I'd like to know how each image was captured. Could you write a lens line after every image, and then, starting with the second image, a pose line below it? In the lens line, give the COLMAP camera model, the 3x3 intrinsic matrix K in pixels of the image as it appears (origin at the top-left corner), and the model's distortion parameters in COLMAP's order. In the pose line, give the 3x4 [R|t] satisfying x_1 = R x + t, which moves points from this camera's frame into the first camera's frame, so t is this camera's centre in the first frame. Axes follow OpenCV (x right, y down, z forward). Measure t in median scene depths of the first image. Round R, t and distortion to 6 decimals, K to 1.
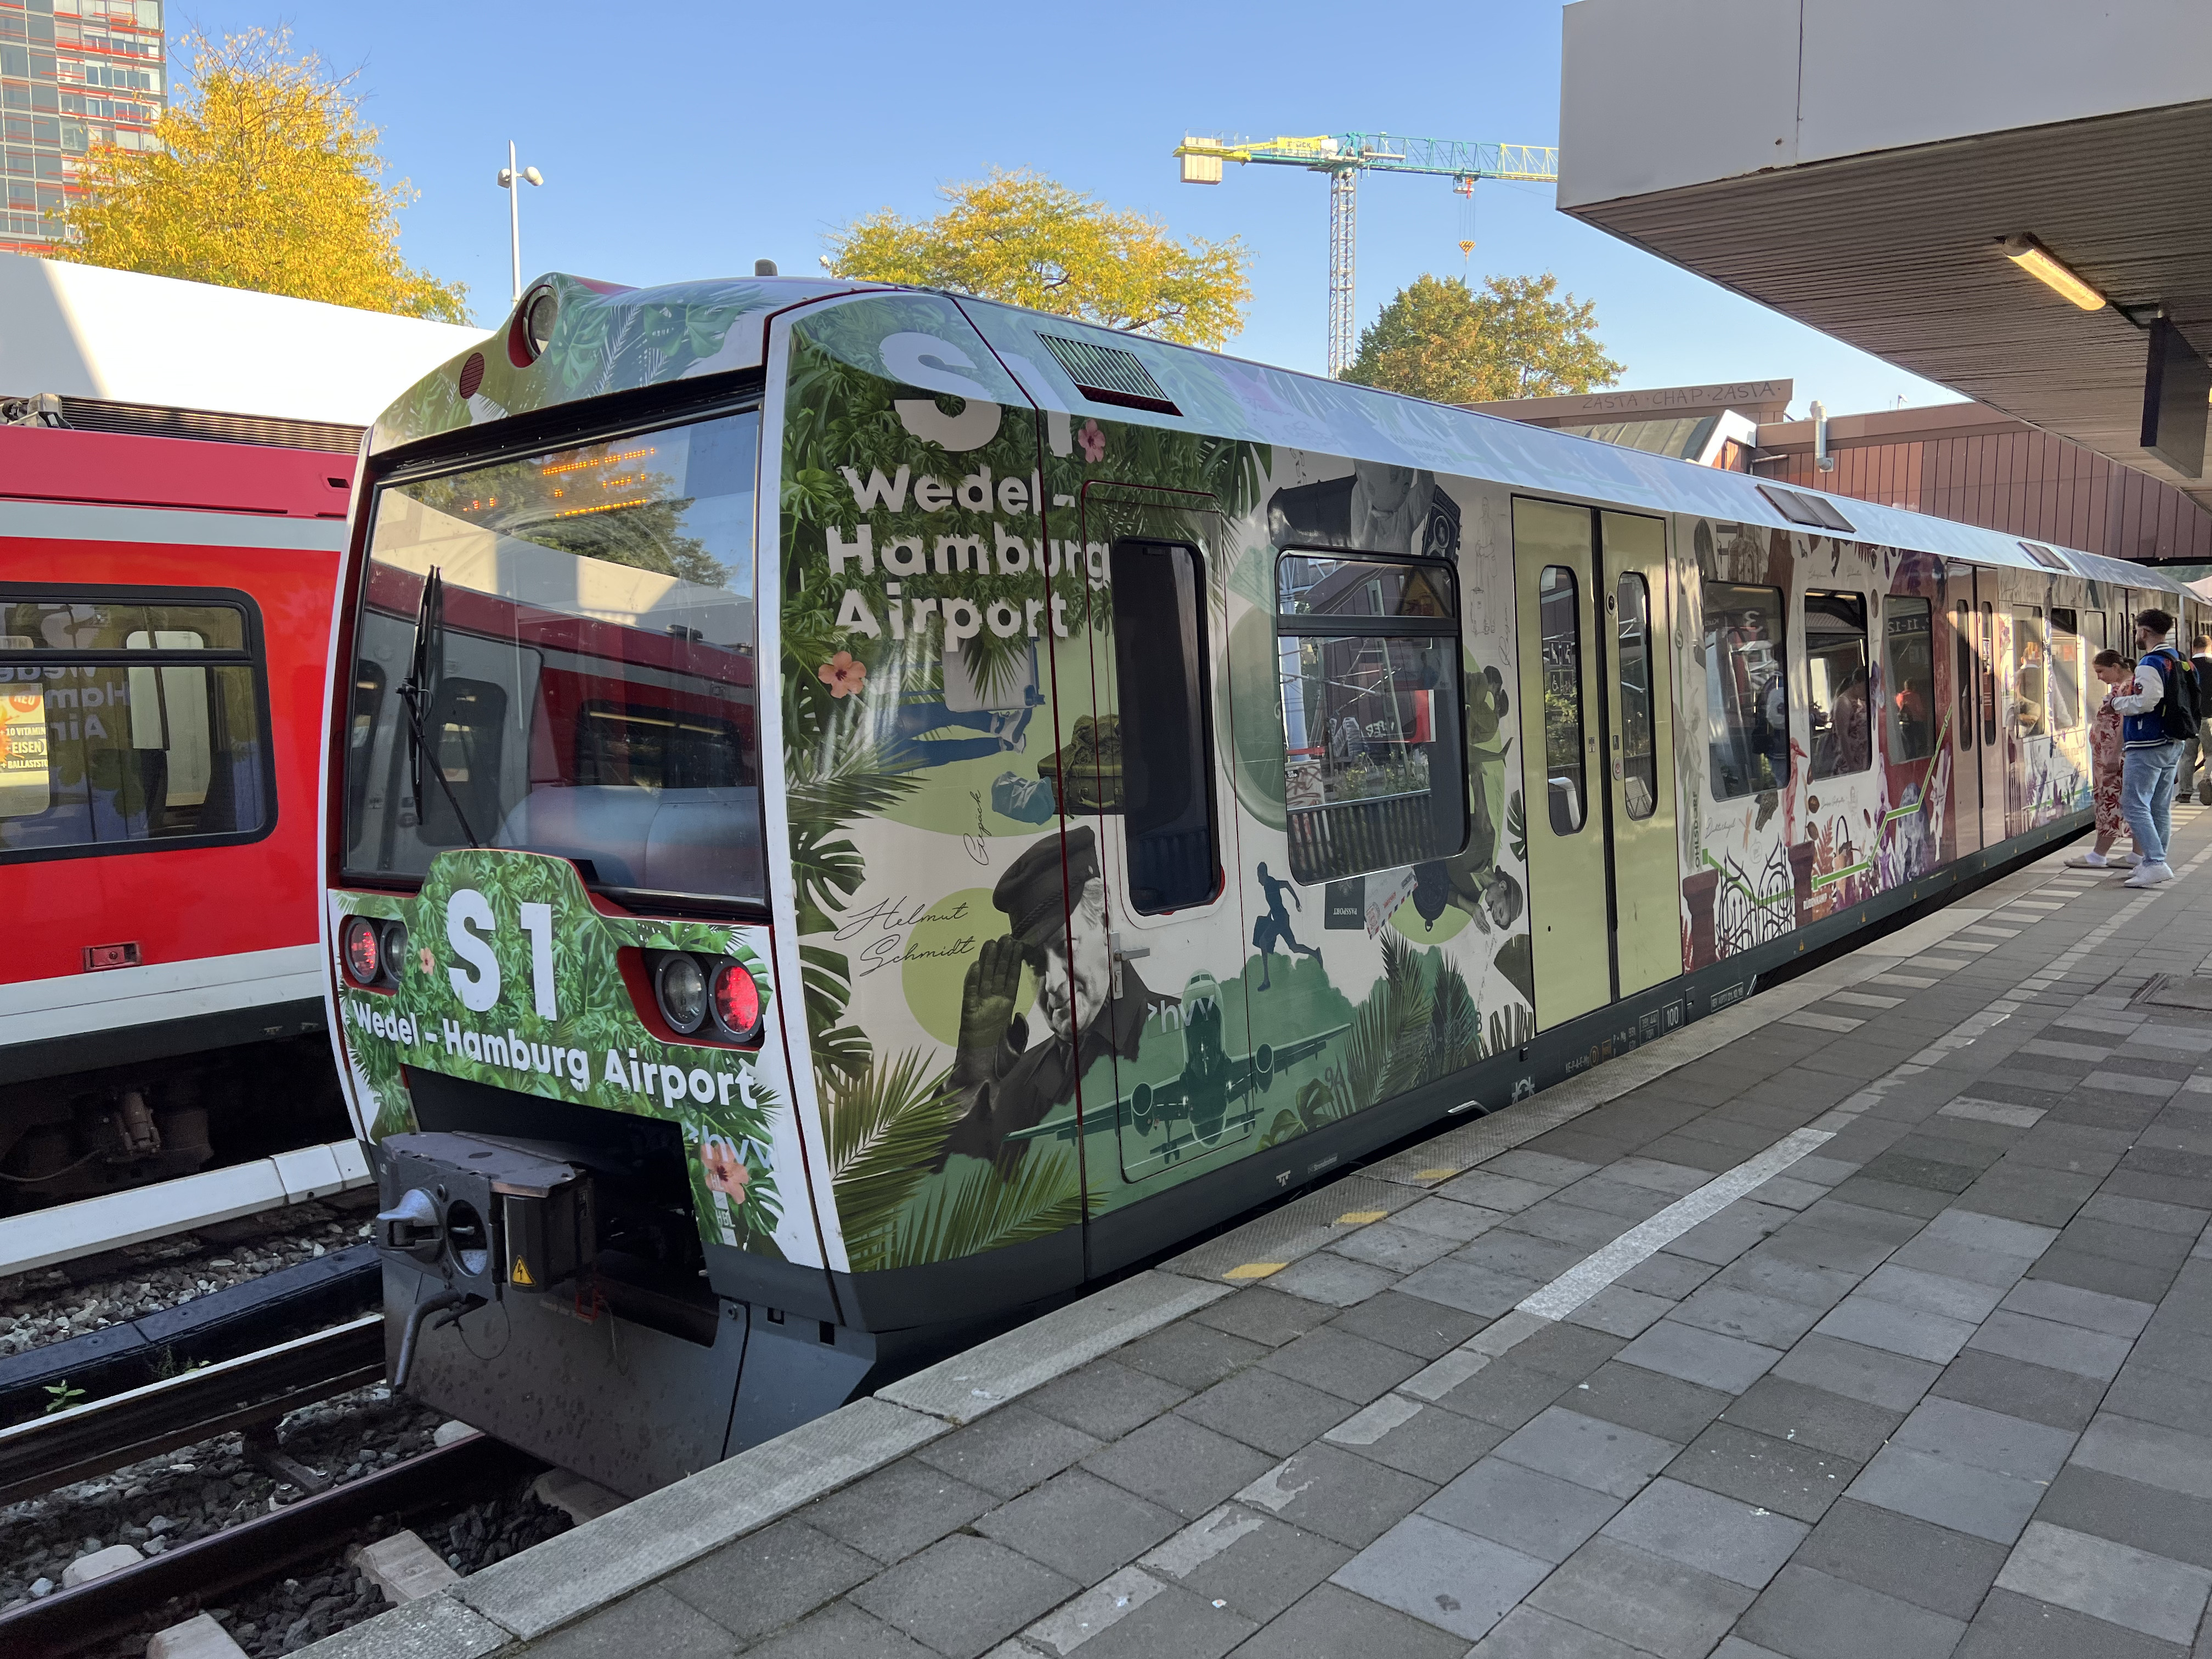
lens RADIAL K [[1654.7, 0, 1078.3], [0, 1654.7, 861.8], [0, 0, 1]] dist [0.038768, -0.037941]
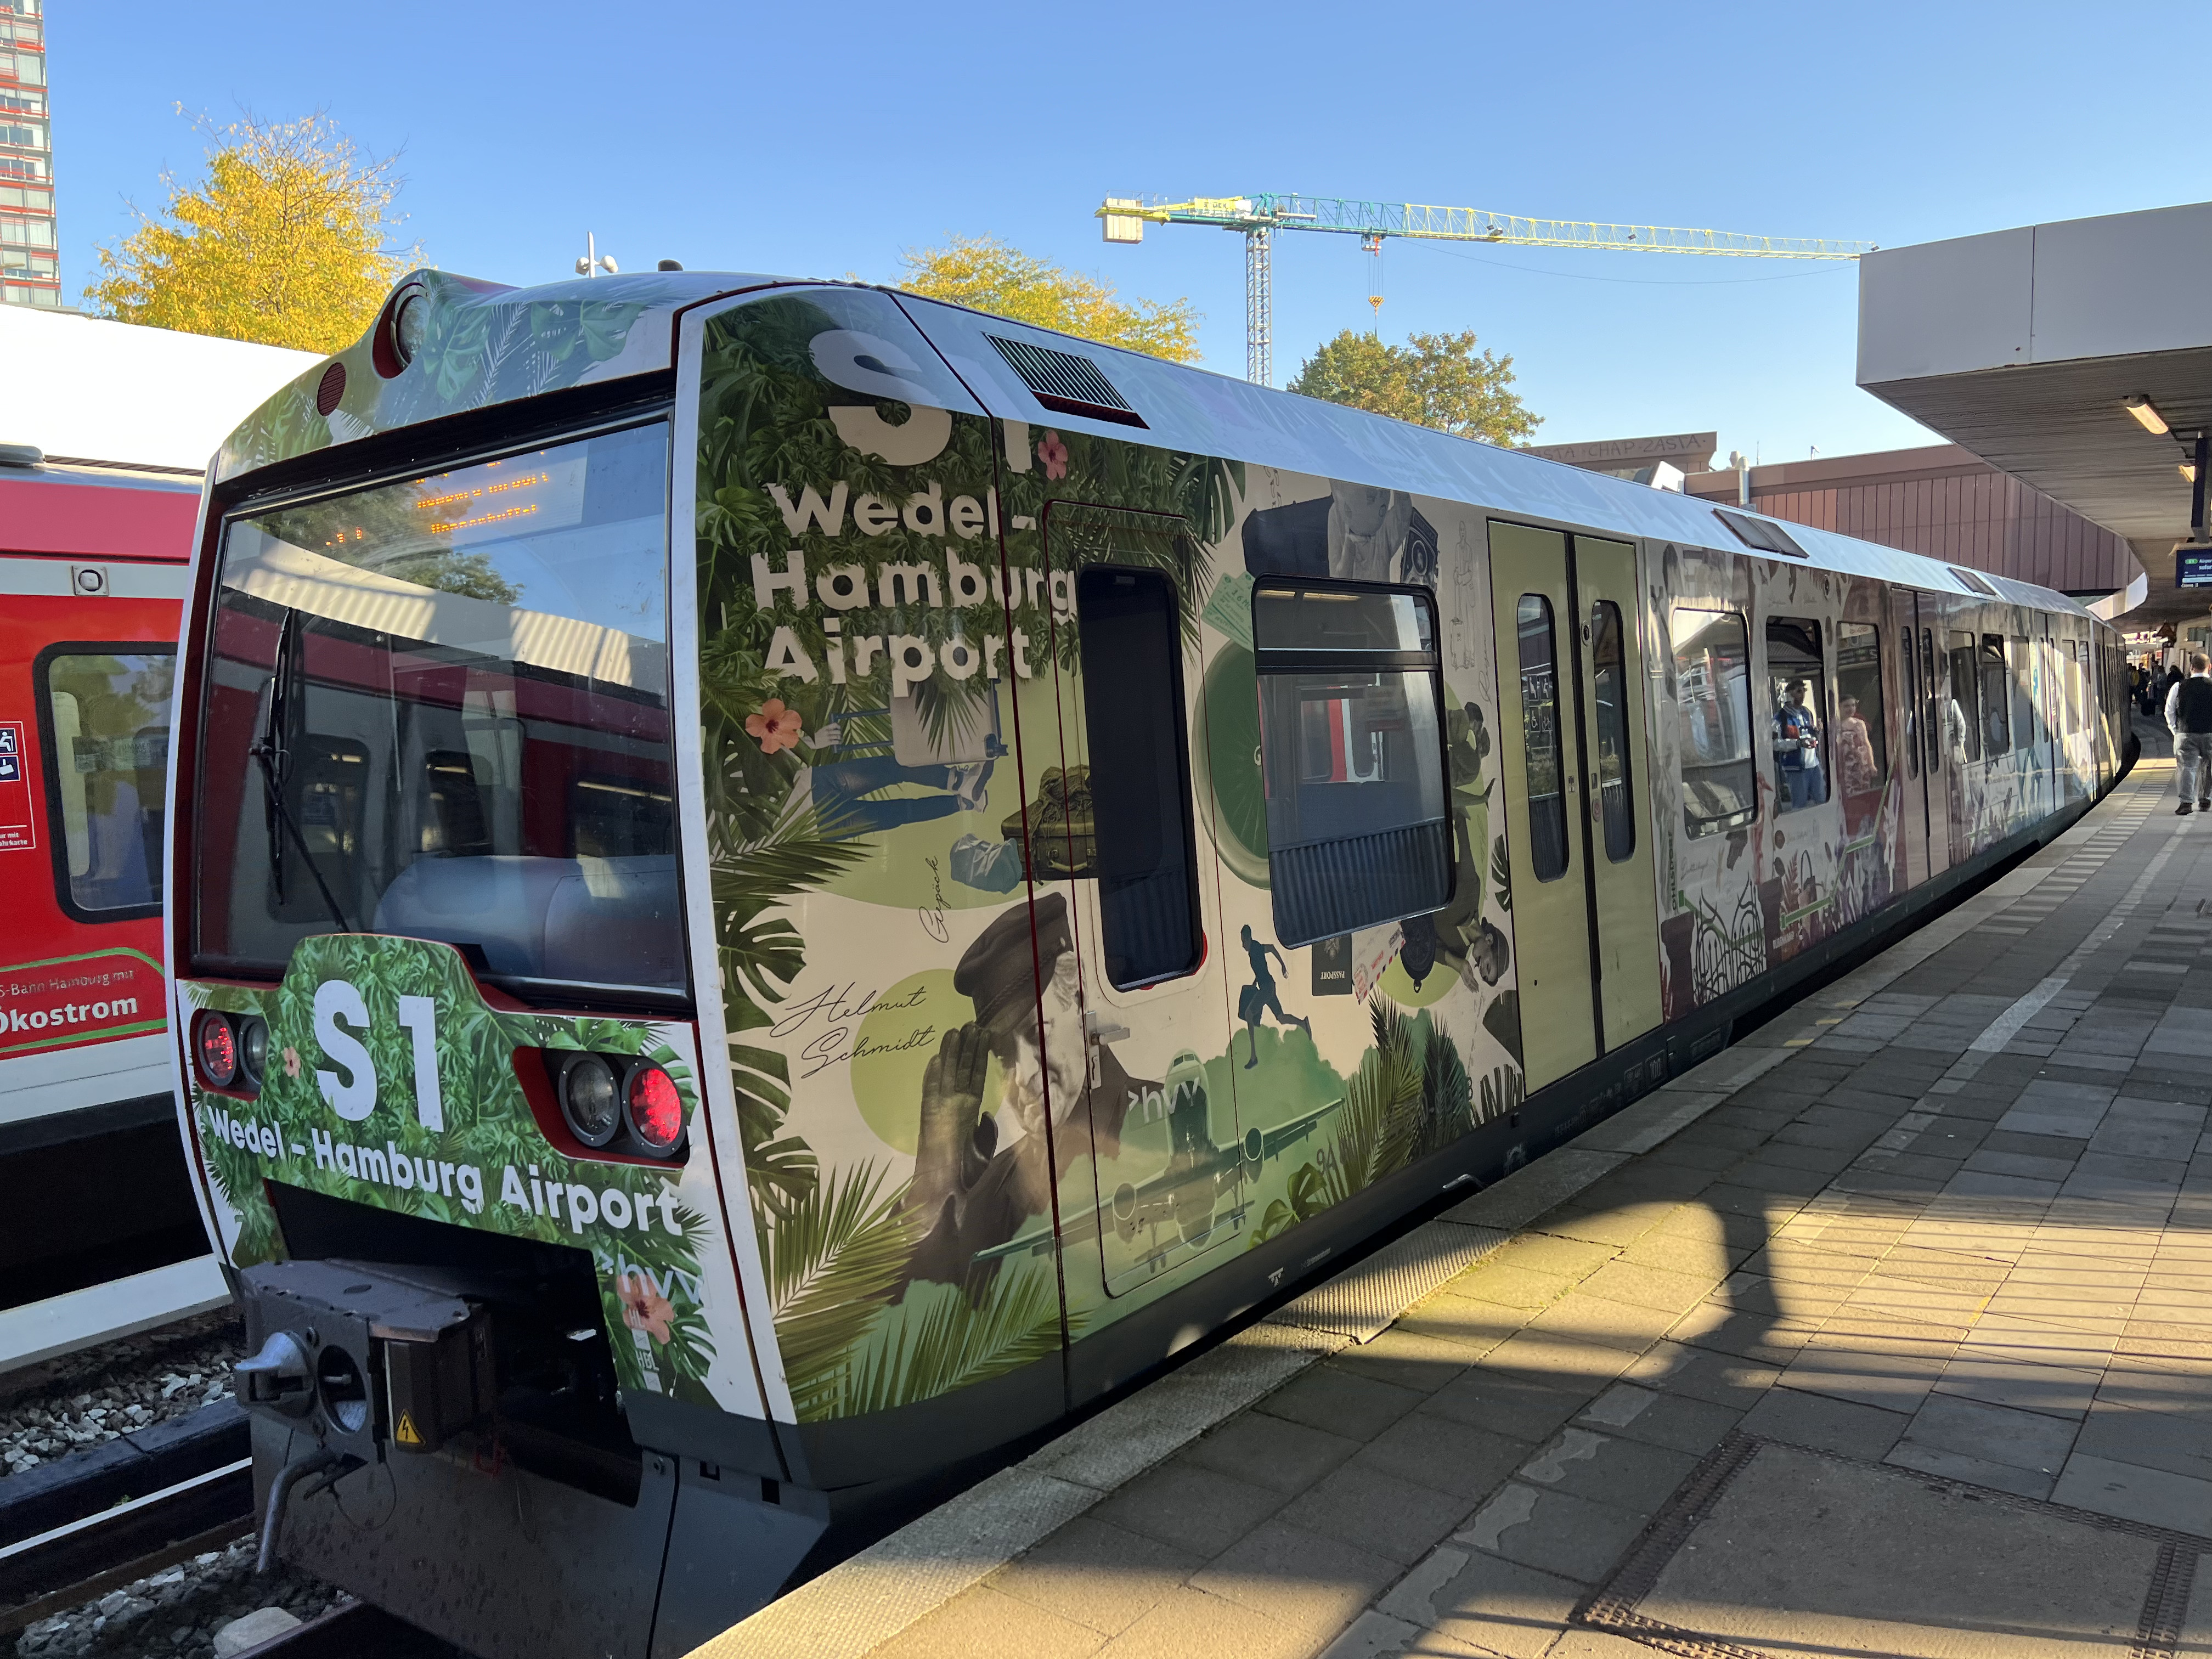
lens RADIAL K [[1654.7, 0, 1079.9], [0, 1654.7, 861.1], [0, 0, 1]] dist [0.038768, -0.037941]
pose [[0.998379, -0.024093, 0.051573, -0.027514], [0.025522, 0.999303, -0.027241, -0.013908], [-0.050881, 0.028513, 0.998298, 0.125286]]
